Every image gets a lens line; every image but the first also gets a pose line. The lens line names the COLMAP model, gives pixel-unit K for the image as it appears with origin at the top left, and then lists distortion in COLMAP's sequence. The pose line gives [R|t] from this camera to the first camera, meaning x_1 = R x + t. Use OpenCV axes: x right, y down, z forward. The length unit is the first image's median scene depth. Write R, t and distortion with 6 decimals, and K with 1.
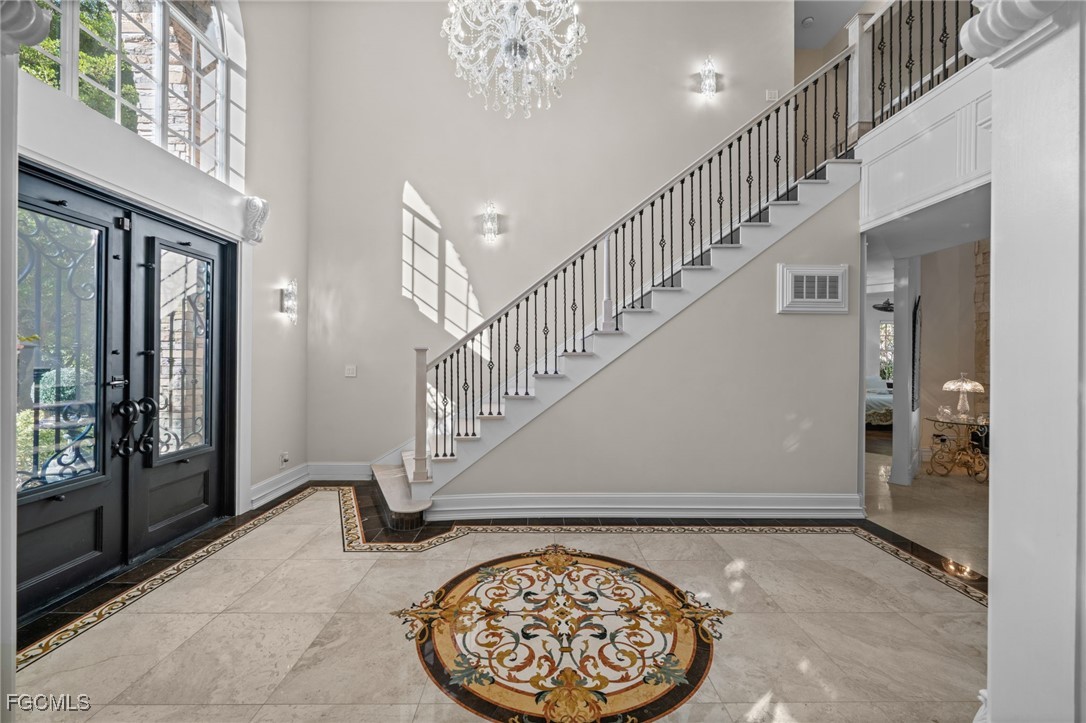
lens RADIAL K [[429.2, 0, 543.8], [0, 429.2, 358.6], [0, 0, 1]] dist [-0.000405, 0.000023]
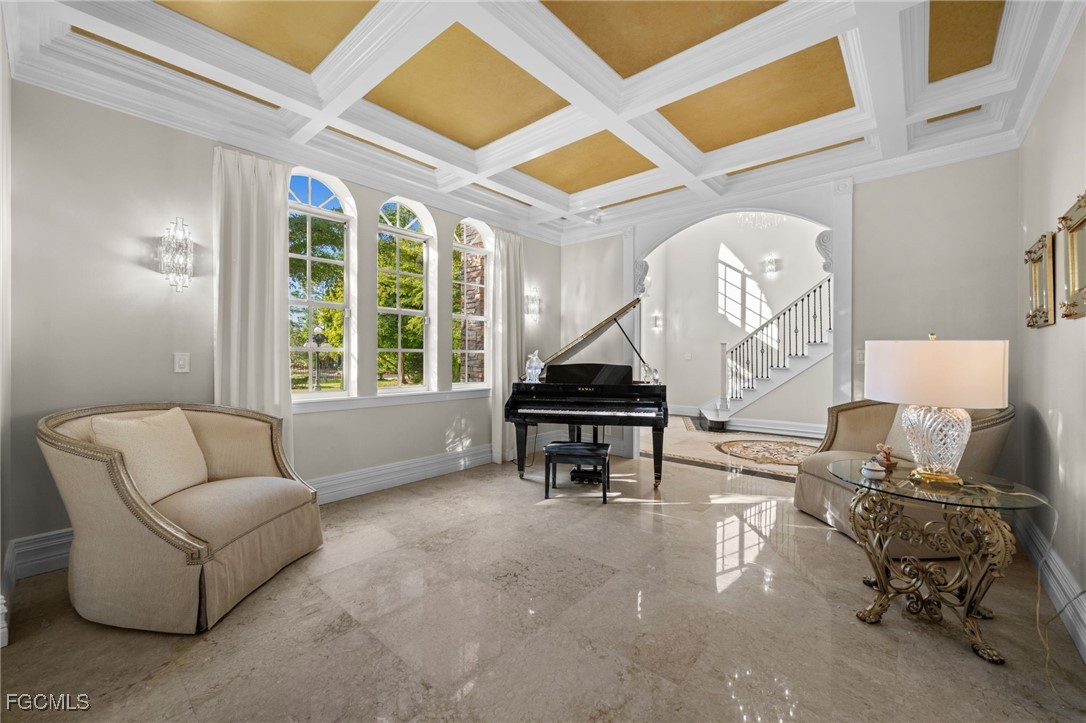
lens RADIAL K [[429.2, 0, 543.8], [0, 429.2, 358.6], [0, 0, 1]] dist [-0.000405, 0.000023]
pose [[0.743143, -0.002214, -0.669129, 0.357276], [0.006722, 0.999969, 0.004156, 0.029294], [0.669099, -0.007587, 0.743135, -0.868742]]
